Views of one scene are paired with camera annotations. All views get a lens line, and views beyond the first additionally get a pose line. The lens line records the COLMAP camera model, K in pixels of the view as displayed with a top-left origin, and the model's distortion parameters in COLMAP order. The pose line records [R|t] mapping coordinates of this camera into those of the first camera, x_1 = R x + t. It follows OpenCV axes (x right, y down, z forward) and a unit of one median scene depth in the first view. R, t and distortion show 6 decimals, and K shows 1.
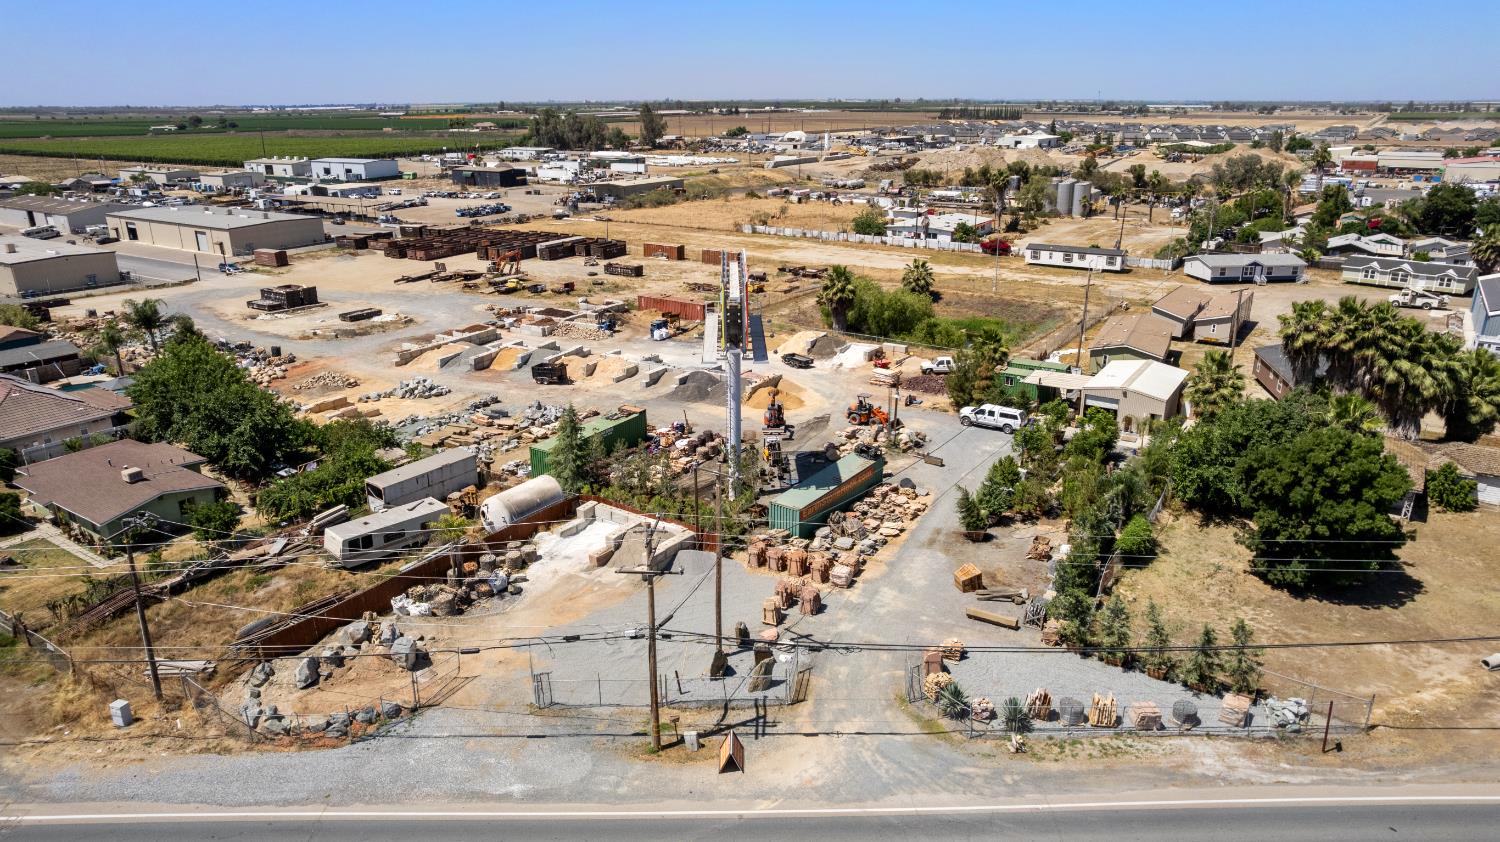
lens RADIAL K [[955.5, 0, 750.0], [0, 955.5, 421.0], [0, 0, 1]] dist [-0.060283, 0.056496]
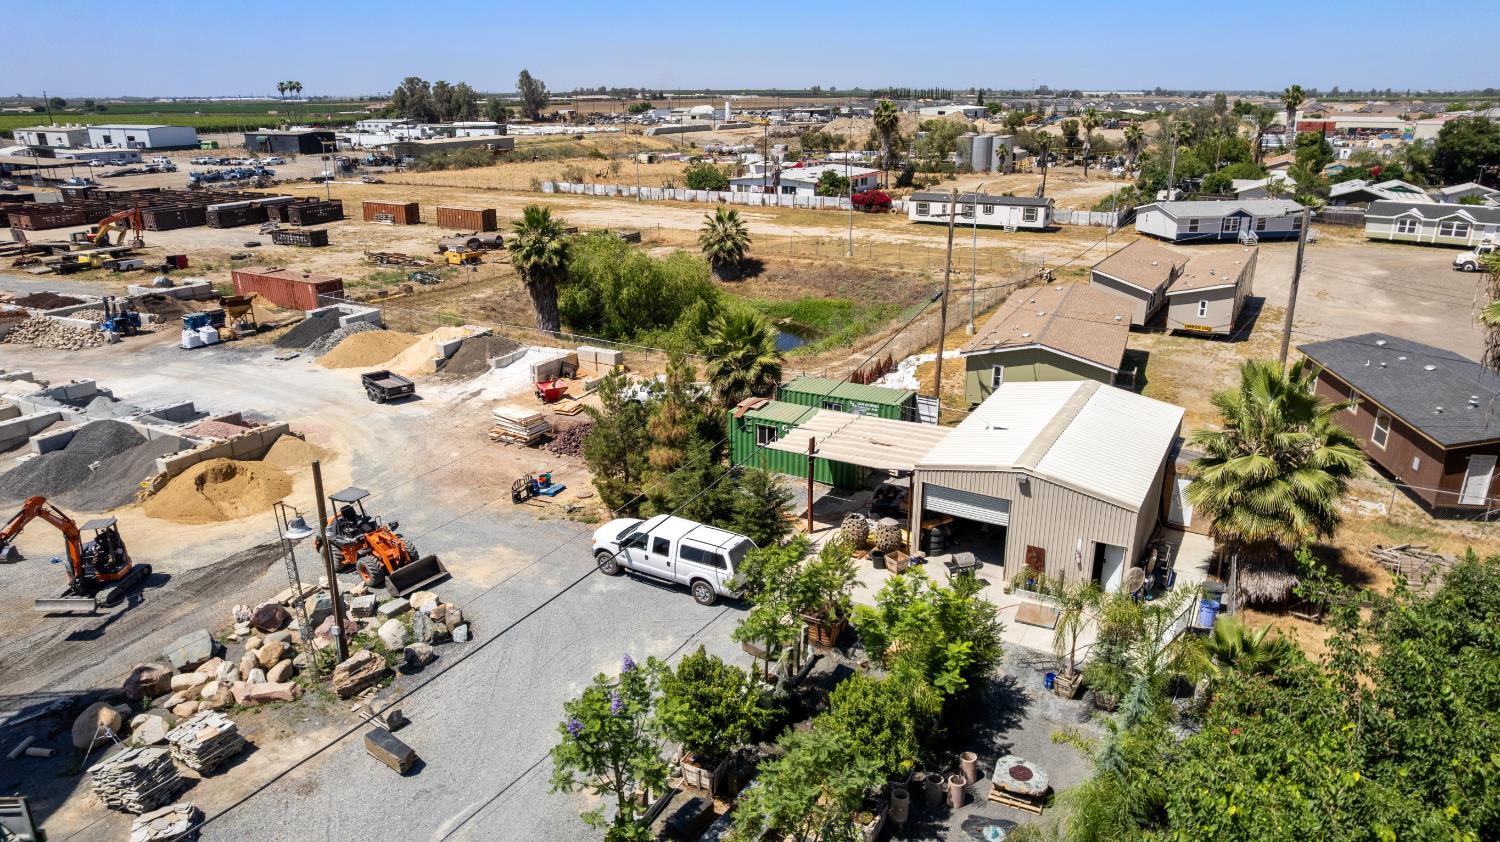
lens RADIAL K [[955.5, 0, 750.0], [0, 955.5, 421.0], [0, 0, 1]] dist [-0.060283, 0.056496]
pose [[0.998179, -0.021165, 0.056478, 0.150641], [0.020768, 0.999755, 0.007611, -0.032445], [-0.056625, -0.006424, 0.998375, 0.358422]]
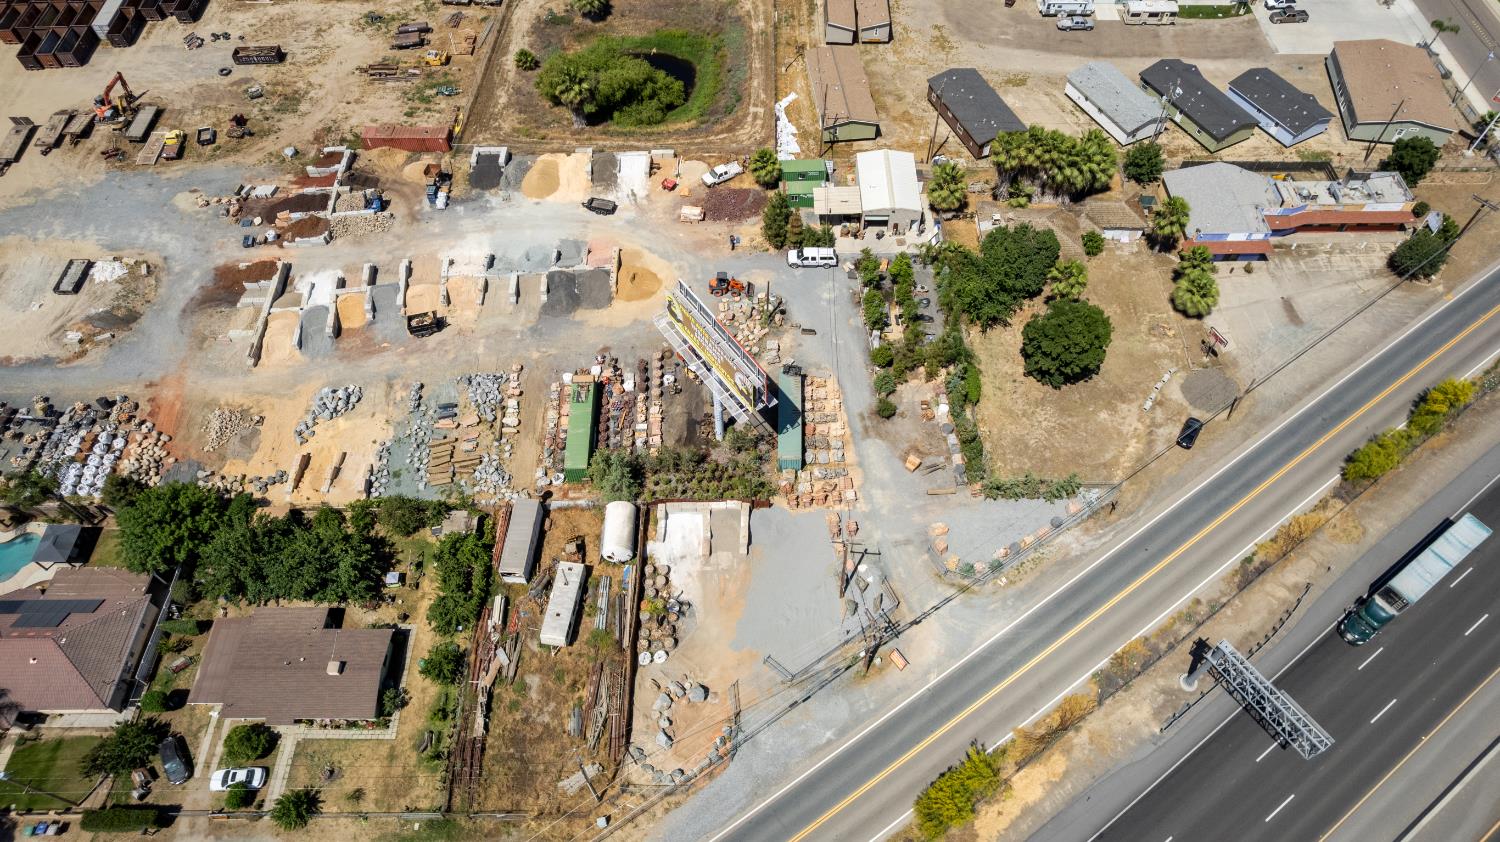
lens RADIAL K [[955.5, 0, 750.0], [0, 955.5, 421.0], [0, 0, 1]] dist [-0.060283, 0.056496]
pose [[0.833374, -0.454215, 0.314923, -0.197561], [0.184631, 0.765827, 0.615971, -0.382023], [-0.520960, -0.455189, 0.722083, -0.017276]]
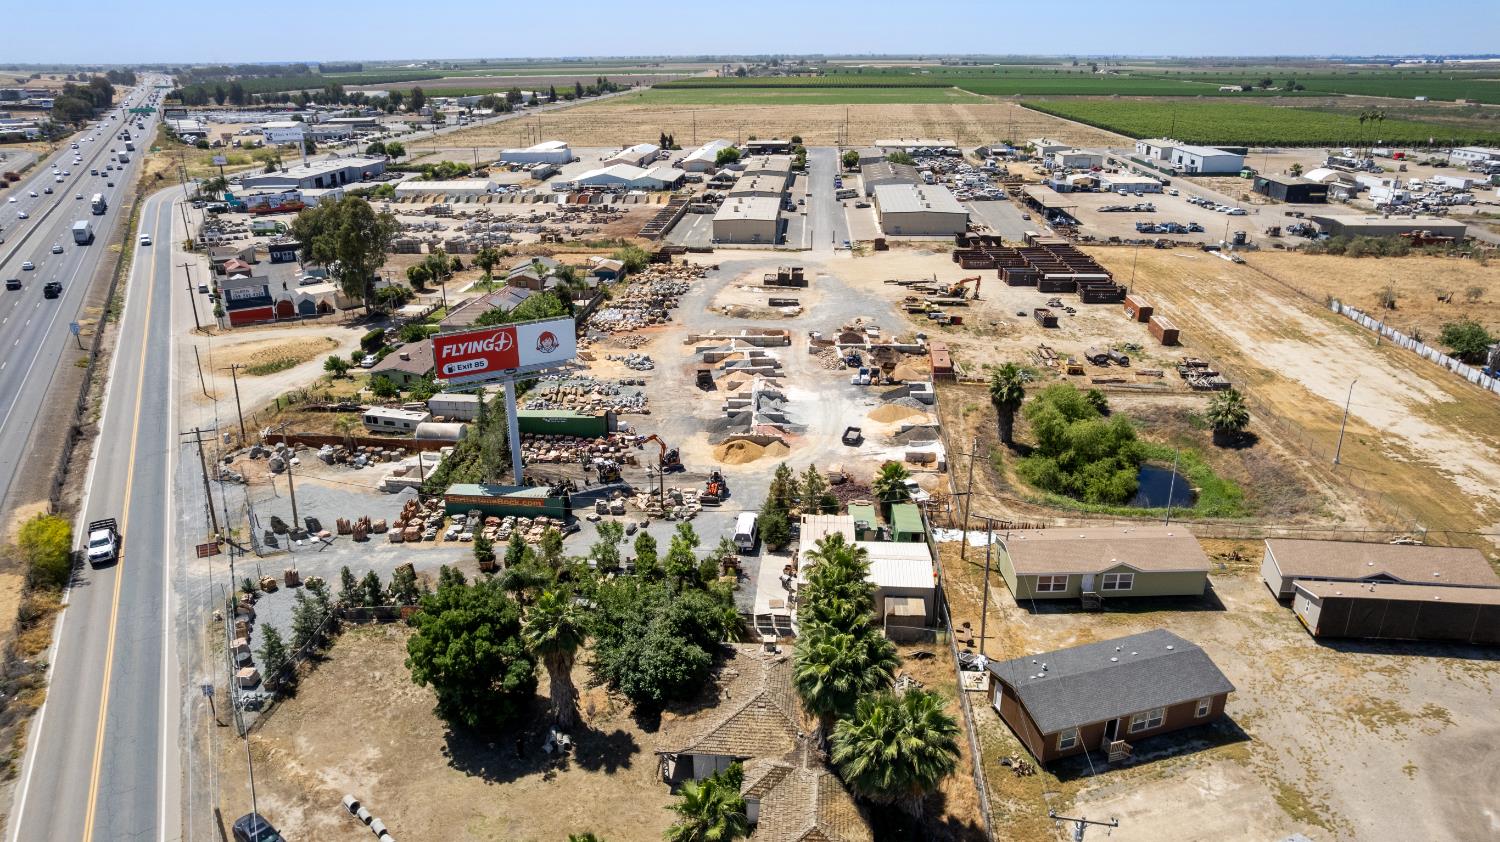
lens RADIAL K [[955.5, 0, 750.0], [0, 955.5, 421.0], [0, 0, 1]] dist [-0.060283, 0.056496]
pose [[0.483782, 0.316947, -0.815781, 0.610896], [-0.276233, 0.939772, 0.201306, -0.186480], [0.830452, 0.127957, 0.542196, 0.238654]]
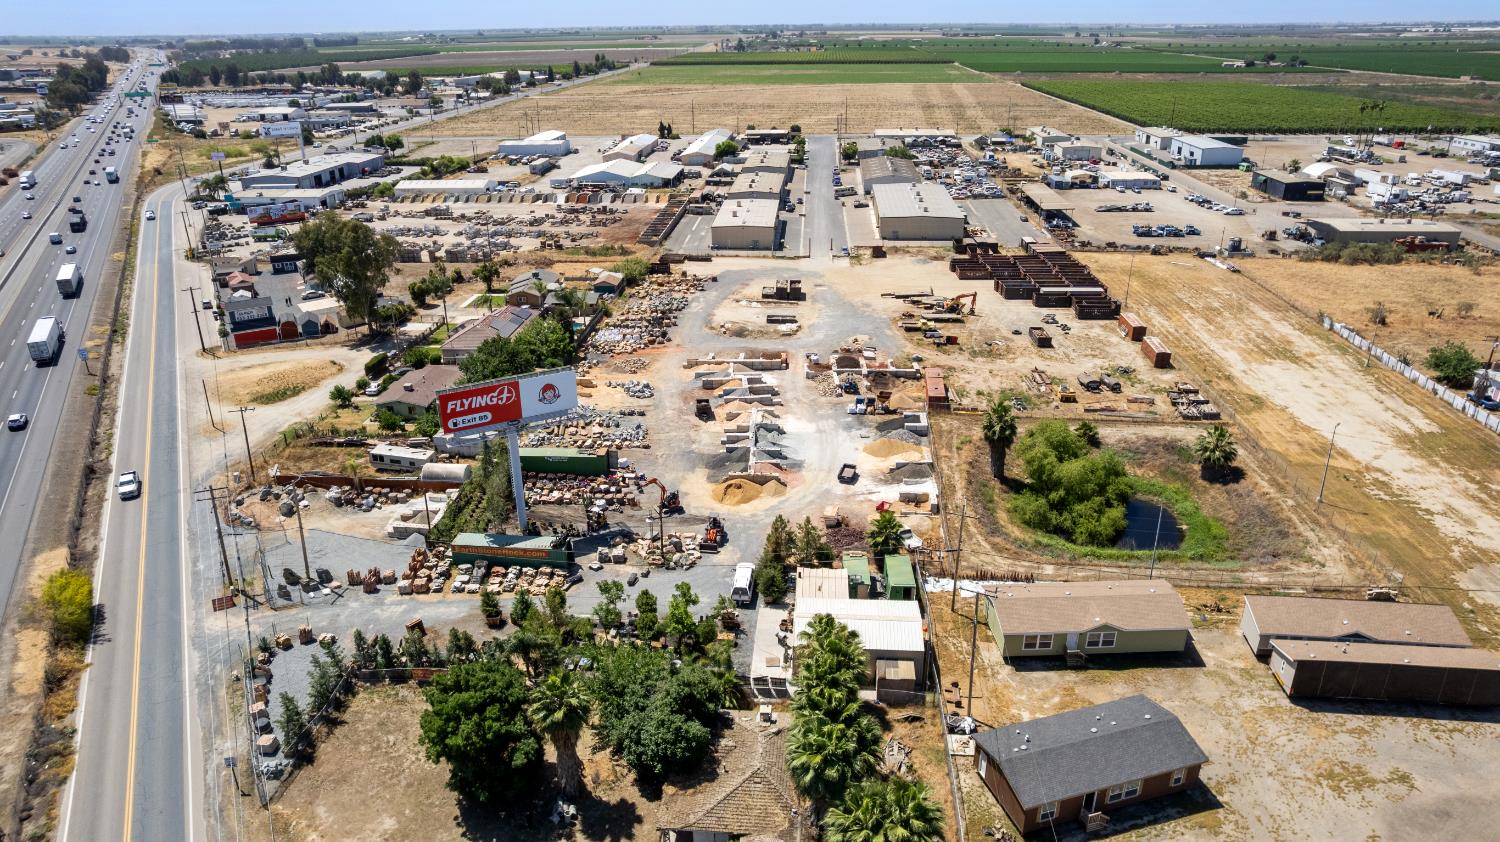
lens RADIAL K [[955.5, 0, 750.0], [0, 955.5, 421.0], [0, 0, 1]] dist [-0.060283, 0.056496]
pose [[0.484474, 0.338535, -0.806647, 0.608581], [-0.272547, 0.934605, 0.228544, -0.240553], [0.831266, 0.109125, 0.545058, 0.224989]]
